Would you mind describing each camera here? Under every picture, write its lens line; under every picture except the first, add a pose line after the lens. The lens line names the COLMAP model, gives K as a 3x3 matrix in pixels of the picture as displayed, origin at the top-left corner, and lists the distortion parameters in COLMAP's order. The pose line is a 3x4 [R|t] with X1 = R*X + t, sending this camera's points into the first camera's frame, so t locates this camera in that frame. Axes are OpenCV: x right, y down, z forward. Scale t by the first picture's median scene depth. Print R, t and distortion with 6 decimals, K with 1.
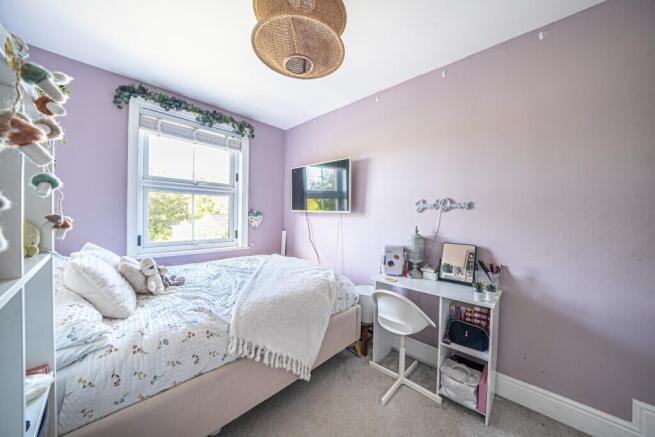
lens RADIAL K [[225.6, 0, 325.7], [0, 225.6, 217.0], [0, 0, 1]] dist [-0.020958, 0.000141]
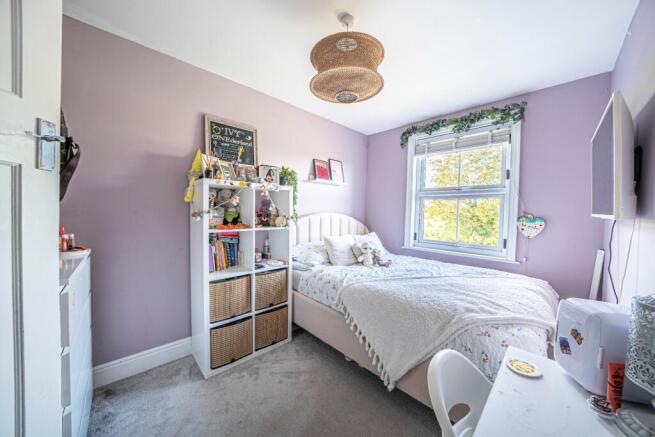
lens RADIAL K [[225.6, 0, 325.7], [0, 225.6, 217.0], [0, 0, 1]] dist [-0.020958, 0.000141]
pose [[-0.044145, 0.008504, -0.998989, 0.541549], [-0.032183, 0.999433, 0.009930, -0.009310], [0.998507, 0.032589, -0.043846, 0.455877]]
